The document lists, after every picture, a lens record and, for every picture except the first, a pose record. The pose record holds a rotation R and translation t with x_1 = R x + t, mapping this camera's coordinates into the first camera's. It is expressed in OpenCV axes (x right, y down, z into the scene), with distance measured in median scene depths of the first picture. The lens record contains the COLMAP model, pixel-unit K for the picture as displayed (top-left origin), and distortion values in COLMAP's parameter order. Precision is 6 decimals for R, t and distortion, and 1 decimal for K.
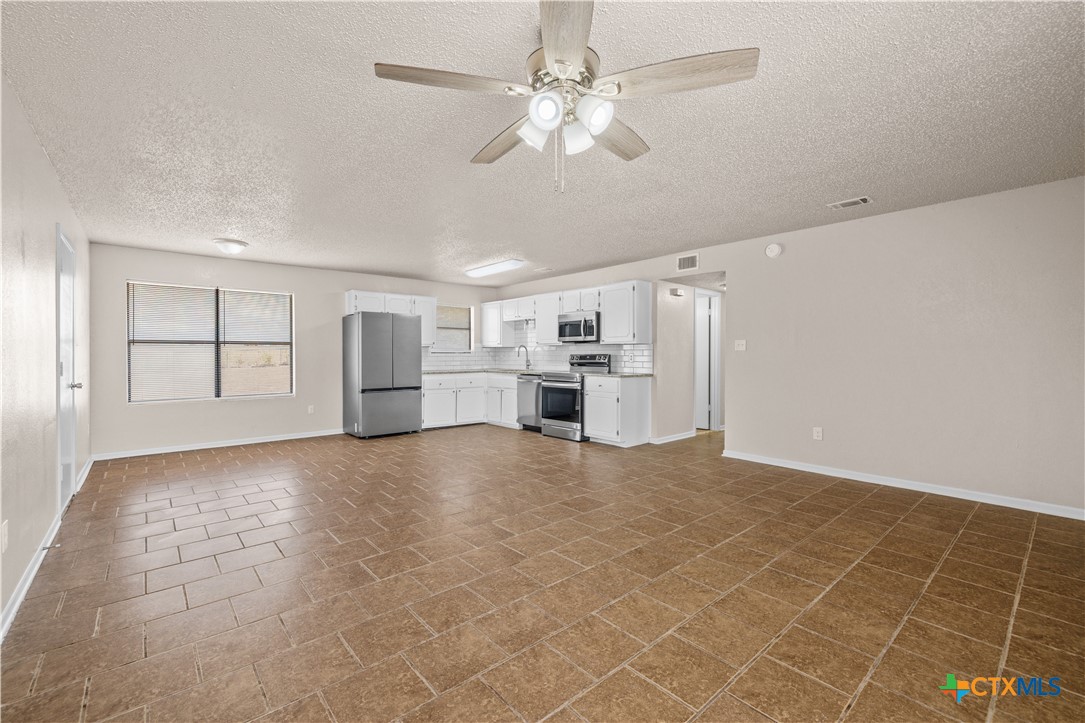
lens RADIAL K [[457.8, 0, 535.0], [0, 457.8, 352.9], [0, 0, 1]] dist [0.004108, -0.000646]
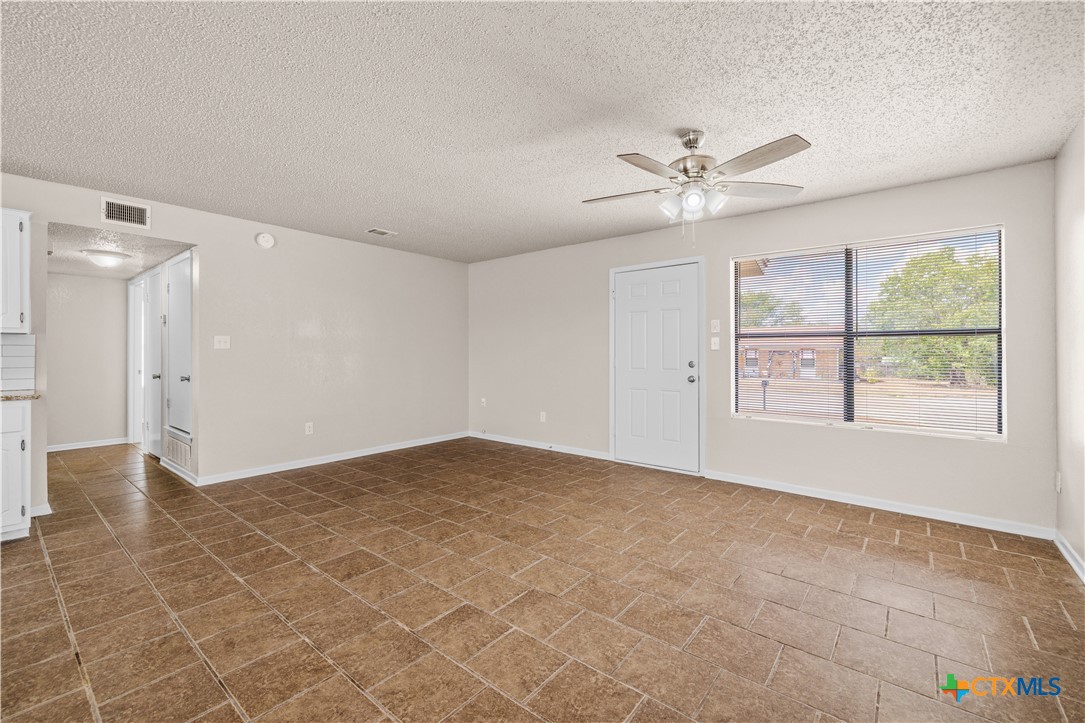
lens RADIAL K [[457.8, 0, 532.0], [0, 457.8, 350.4], [0, 0, 1]] dist [0.004108, -0.000646]
pose [[-0.167369, 0.004546, 0.985884, -0.468549], [-0.003764, 0.999979, -0.005250, -0.000084], [-0.985887, -0.004589, -0.167348, 0.616069]]
